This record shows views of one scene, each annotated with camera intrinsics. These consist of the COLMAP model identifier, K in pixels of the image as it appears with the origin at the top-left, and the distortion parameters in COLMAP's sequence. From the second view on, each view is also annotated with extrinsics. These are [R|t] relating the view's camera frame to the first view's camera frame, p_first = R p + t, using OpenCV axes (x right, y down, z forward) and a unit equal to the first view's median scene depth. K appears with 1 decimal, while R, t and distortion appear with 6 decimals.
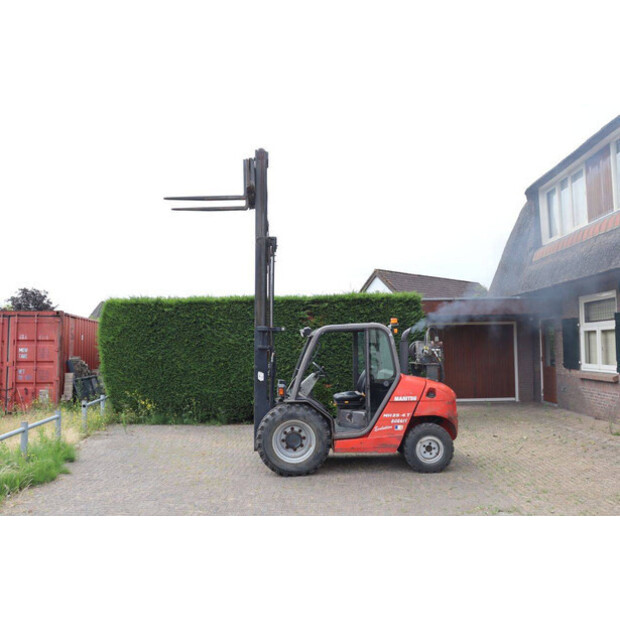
lens RADIAL K [[531.2, 0, 307.6], [0, 531.2, 310.8], [0, 0, 1]] dist [-0.157910, 0.155536]
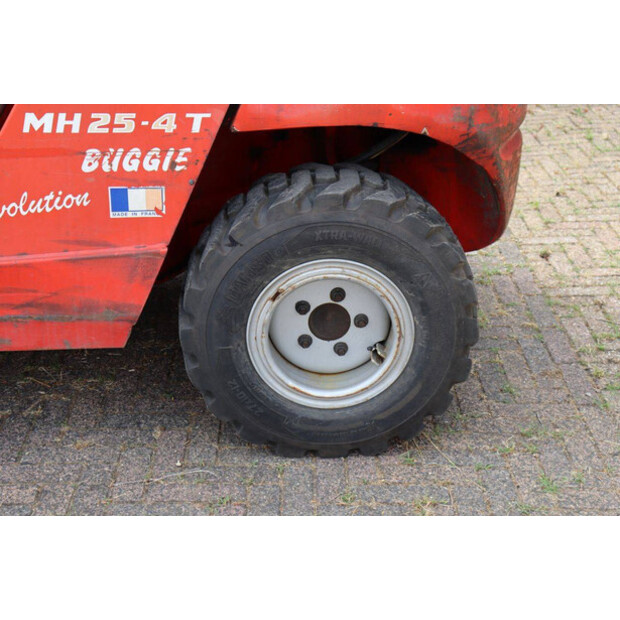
lens RADIAL K [[1045.8, 0, 311.2], [0, 1045.8, 309.6], [0, 0, 1]] dist [0.157043, 0.168028]
pose [[0.997117, -0.012025, 0.074923, 0.198466], [-0.025215, 0.878753, 0.476611, 0.099326], [-0.071570, -0.477126, 0.875916, 0.698043]]
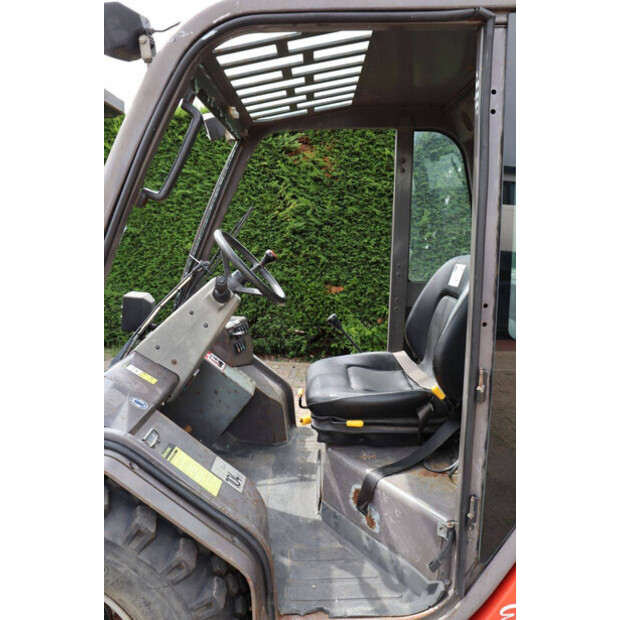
lens RADIAL K [[518.3, 0, 308.5], [0, 518.3, 309.8], [0, 0, 1]] dist [-0.158076, 0.138414]
pose [[0.997562, 0.036482, -0.059495, 0.068627], [-0.022397, 0.974748, 0.222183, 0.086061], [0.066098, -0.220309, 0.973188, 0.839725]]
